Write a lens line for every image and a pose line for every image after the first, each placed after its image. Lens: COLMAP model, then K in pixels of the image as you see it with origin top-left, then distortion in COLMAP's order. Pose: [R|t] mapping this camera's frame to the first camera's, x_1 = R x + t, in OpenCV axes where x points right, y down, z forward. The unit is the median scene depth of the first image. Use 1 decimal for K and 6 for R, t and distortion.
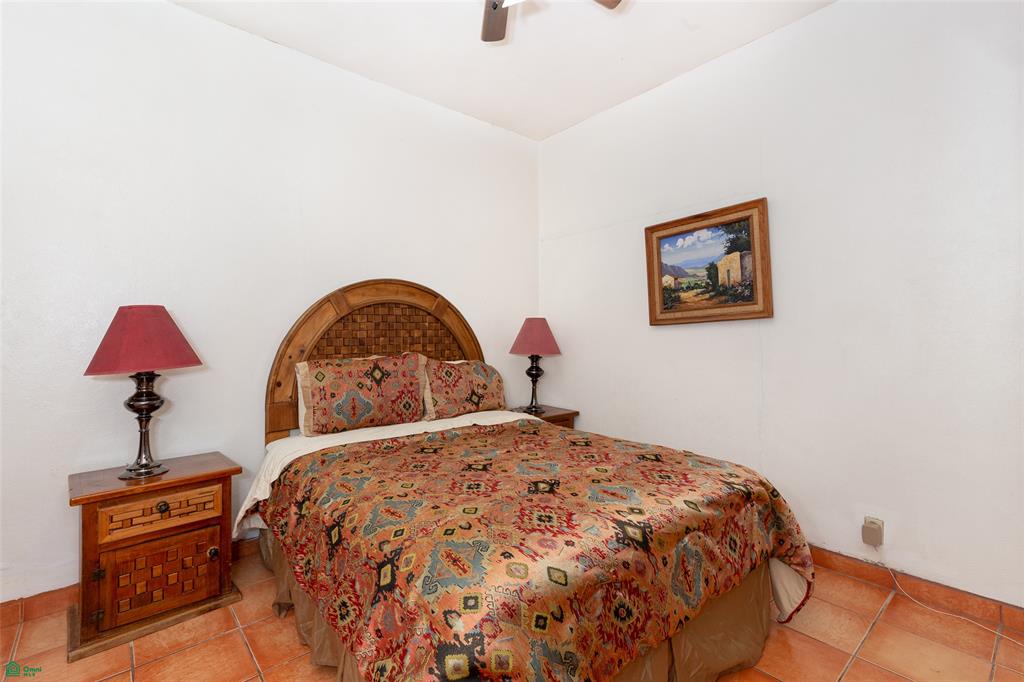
lens RADIAL K [[469.6, 0, 506.7], [0, 469.6, 337.7], [0, 0, 1]] dist [0.001670, -0.000132]
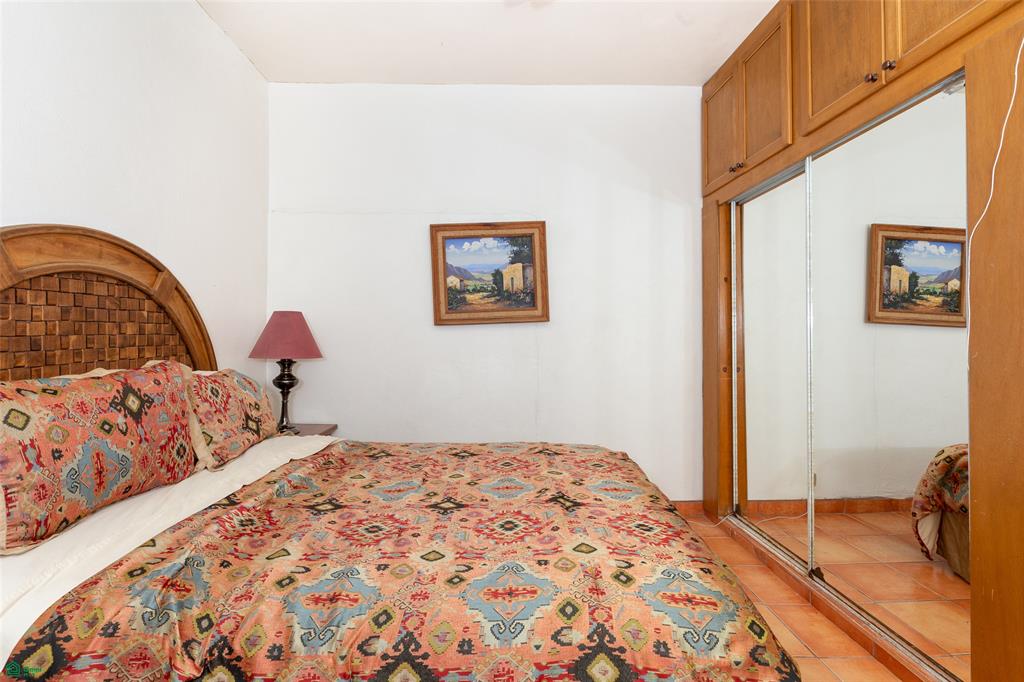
lens RADIAL K [[469.6, 0, 506.7], [0, 469.6, 337.7], [0, 0, 1]] dist [0.001670, -0.000132]
pose [[0.627210, 0.004170, 0.778839, -0.389132], [-0.005110, 0.999986, -0.001239, 0.000508], [-0.778834, -0.003203, 0.627222, 0.286842]]
